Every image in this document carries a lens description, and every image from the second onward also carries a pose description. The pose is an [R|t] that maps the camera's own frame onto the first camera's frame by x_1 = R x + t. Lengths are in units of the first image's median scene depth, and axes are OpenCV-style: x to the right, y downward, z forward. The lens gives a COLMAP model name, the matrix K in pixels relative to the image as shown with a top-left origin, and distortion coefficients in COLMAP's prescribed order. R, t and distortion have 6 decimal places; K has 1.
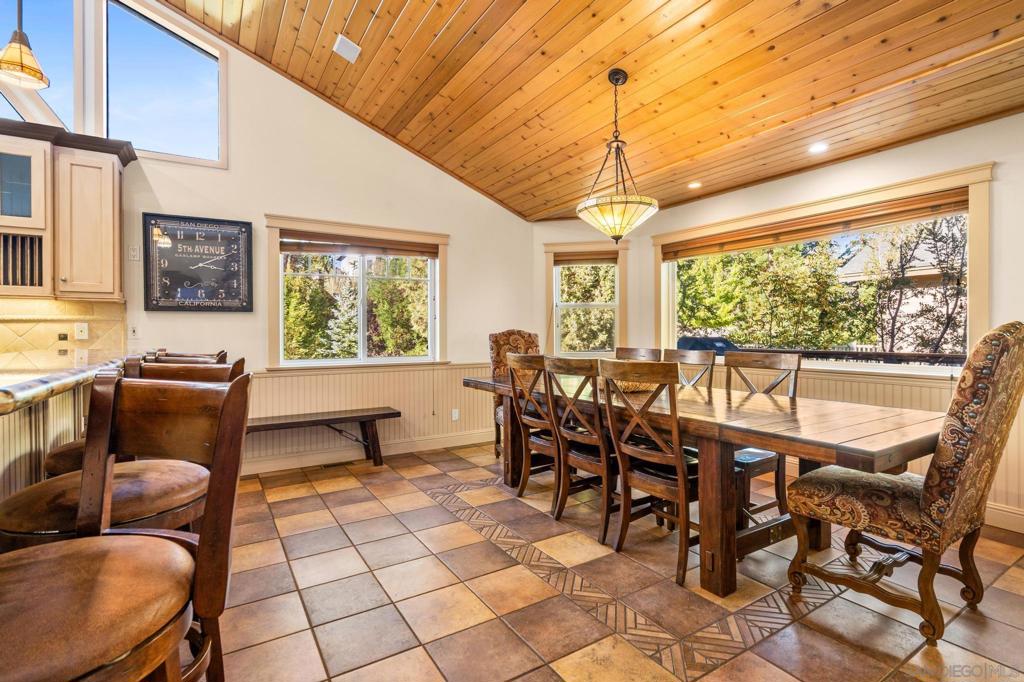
lens RADIAL K [[471.3, 0, 506.9], [0, 471.3, 339.1], [0, 0, 1]] dist [-0.003253, -0.001038]
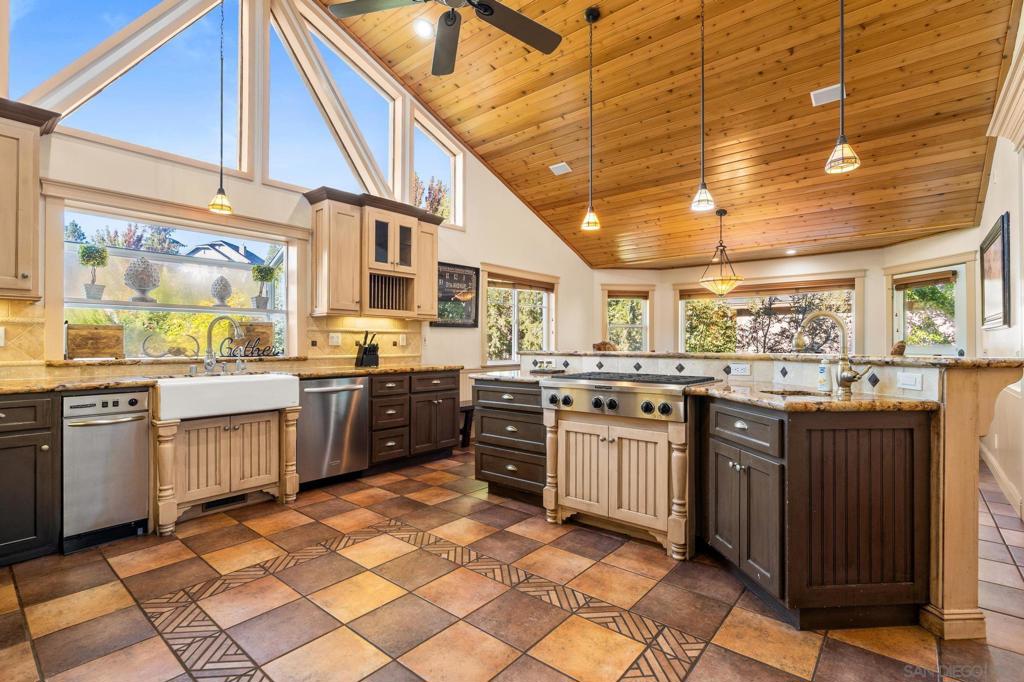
lens RADIAL K [[471.3, 0, 502.4], [0, 471.3, 341.9], [0, 0, 1]] dist [-0.003253, -0.001038]
pose [[0.953227, 0.007587, 0.302160, -1.088660], [-0.001365, 0.999783, -0.020799, 0.020606], [-0.302252, 0.019414, 0.953030, -0.521651]]
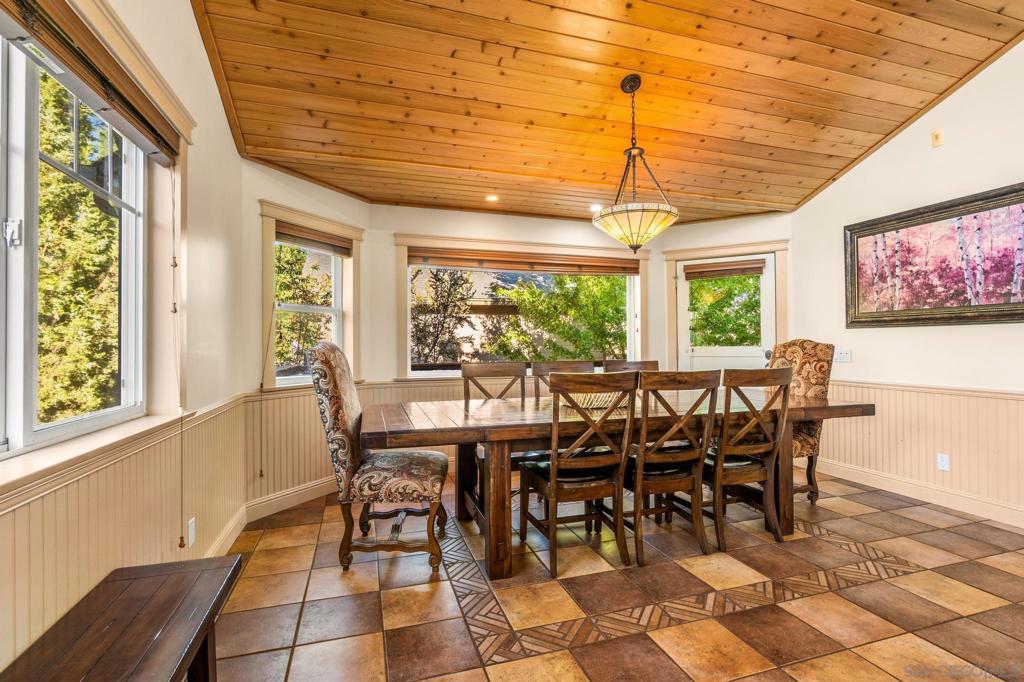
lens RADIAL K [[471.3, 0, 502.9], [0, 471.3, 342.5], [0, 0, 1]] dist [-0.003253, -0.001038]
pose [[0.263485, 0.009236, 0.964619, -0.684888], [0.018745, 0.999716, -0.014692, -0.007124], [-0.964481, 0.021953, 0.263237, 0.890730]]
